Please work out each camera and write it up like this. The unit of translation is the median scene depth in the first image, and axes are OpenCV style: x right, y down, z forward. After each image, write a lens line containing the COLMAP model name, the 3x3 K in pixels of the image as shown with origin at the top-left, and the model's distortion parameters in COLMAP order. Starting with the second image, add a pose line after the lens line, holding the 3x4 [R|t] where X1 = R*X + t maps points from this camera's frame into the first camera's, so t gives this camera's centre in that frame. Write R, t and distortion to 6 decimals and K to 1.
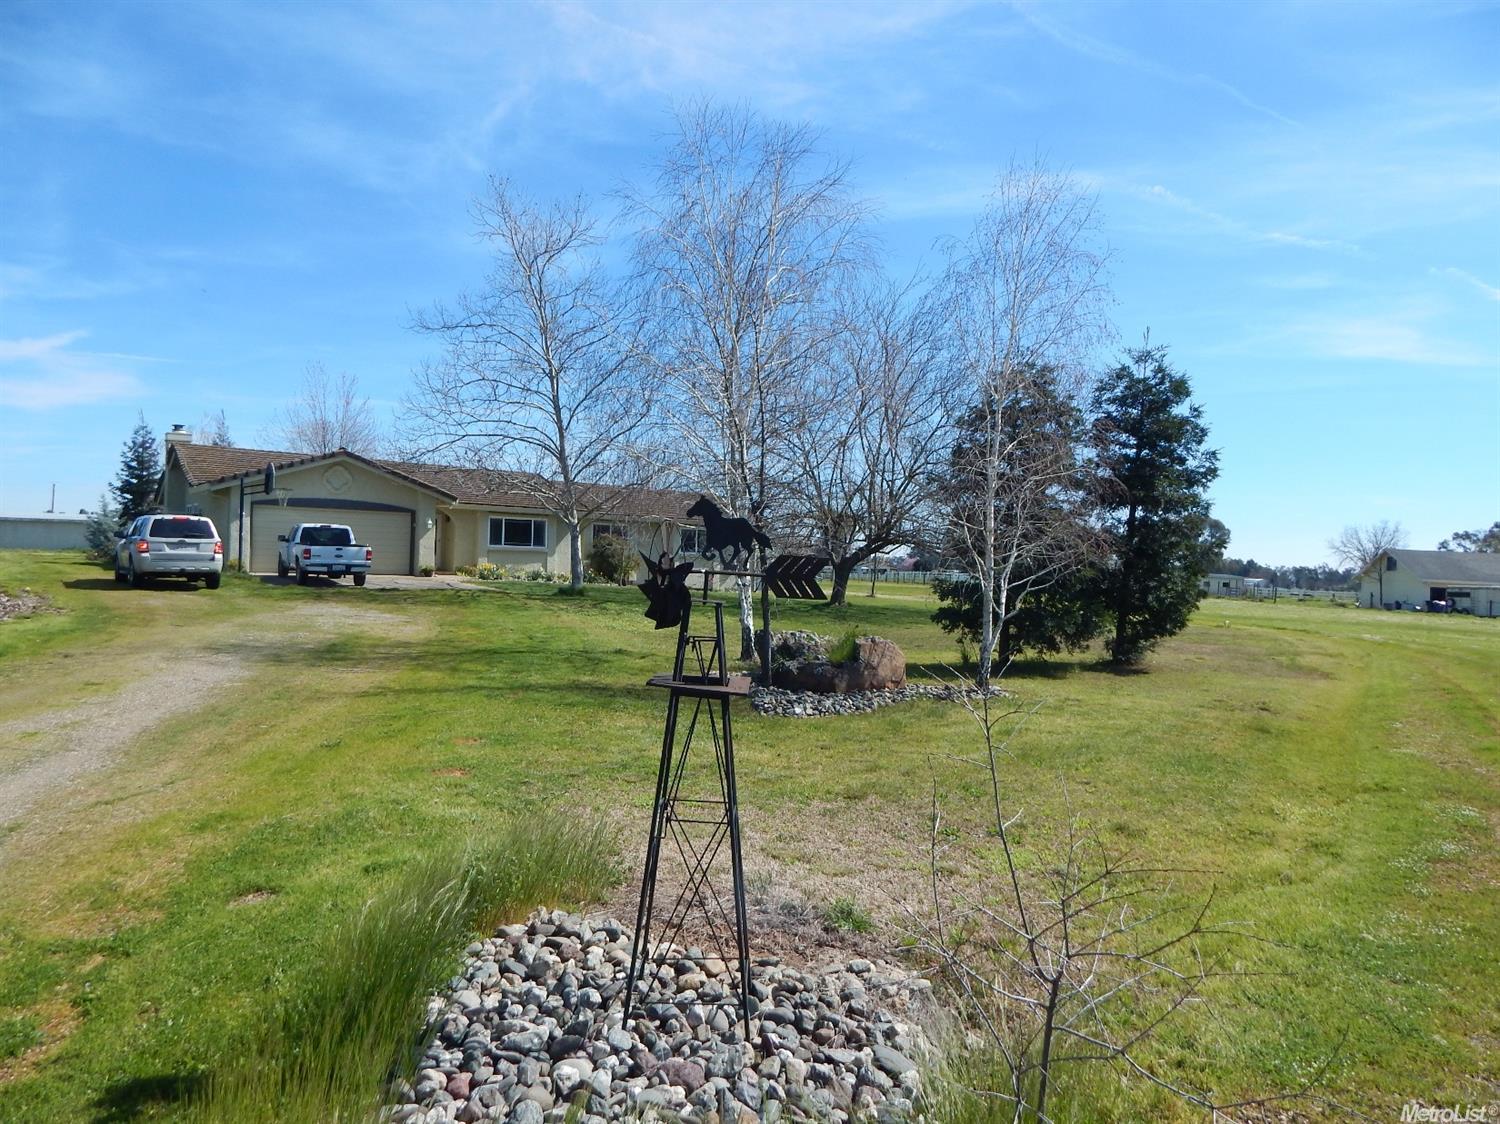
lens RADIAL K [[957.5, 0, 756.1], [0, 957.5, 562.4], [0, 0, 1]] dist [0.004473, 0.000118]
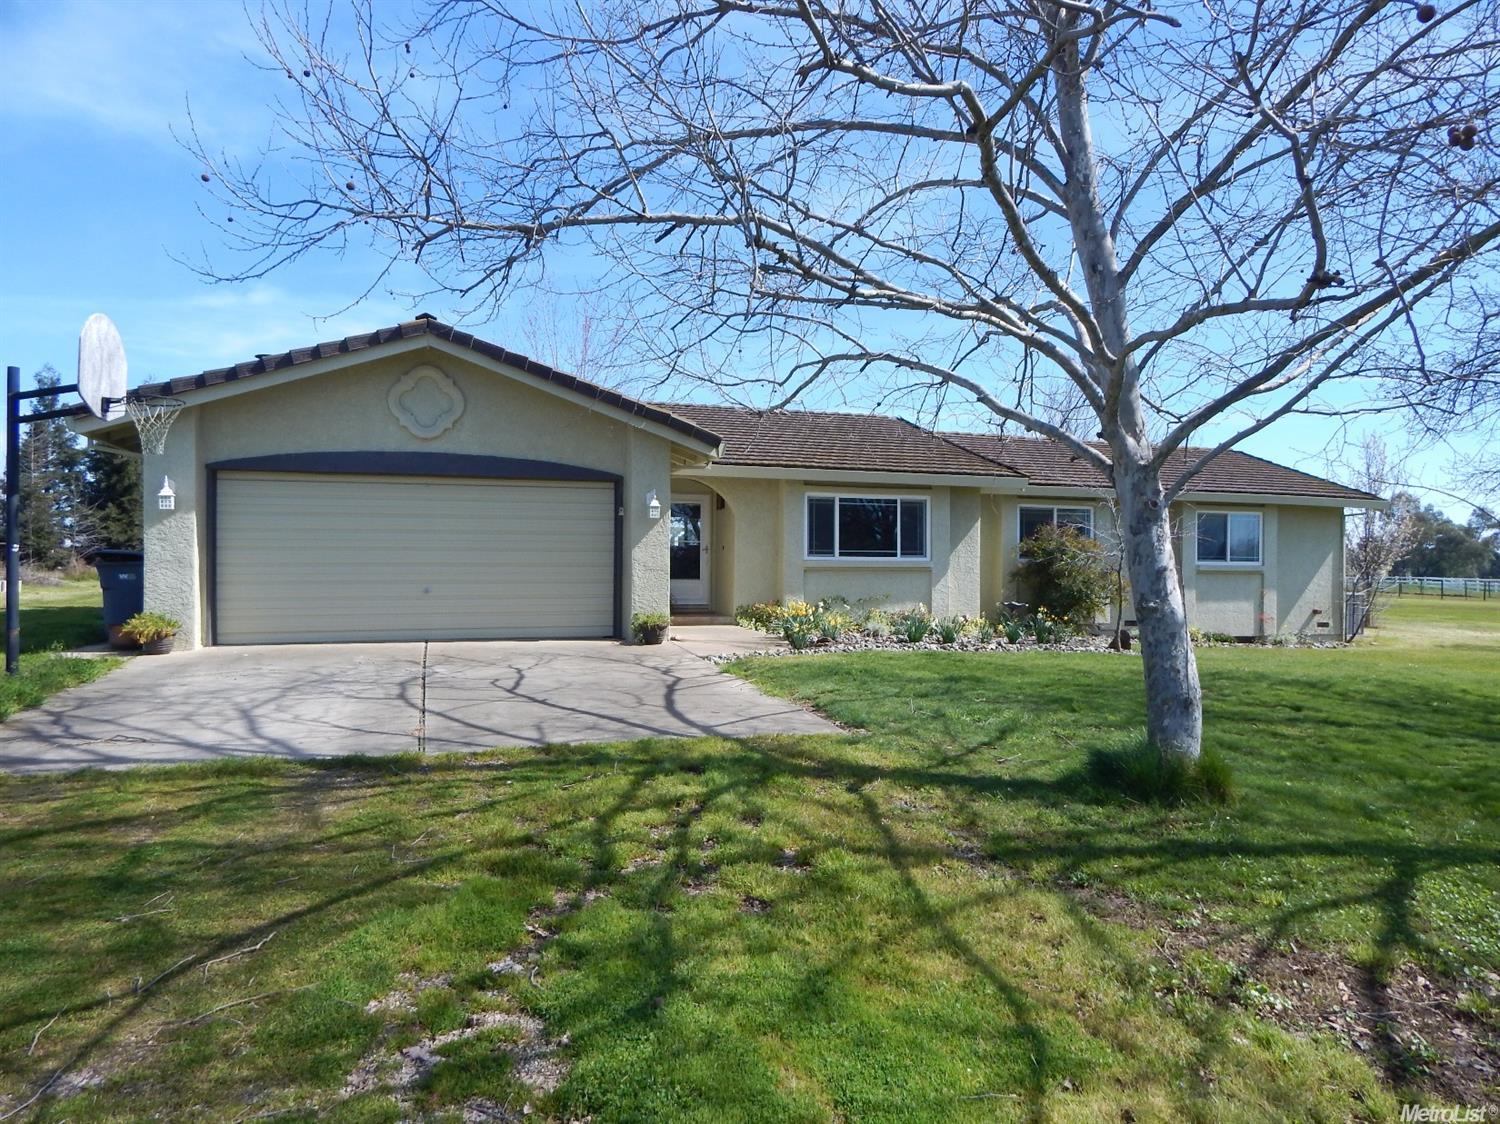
lens RADIAL K [[957.5, 0, 752.2], [0, 957.5, 563.3], [0, 0, 1]] dist [0.004473, 0.000118]
pose [[0.939446, -0.021614, -0.342016, -0.154109], [0.020567, 0.999766, -0.006688, -0.012917], [0.342081, -0.000751, 0.939670, 0.587258]]
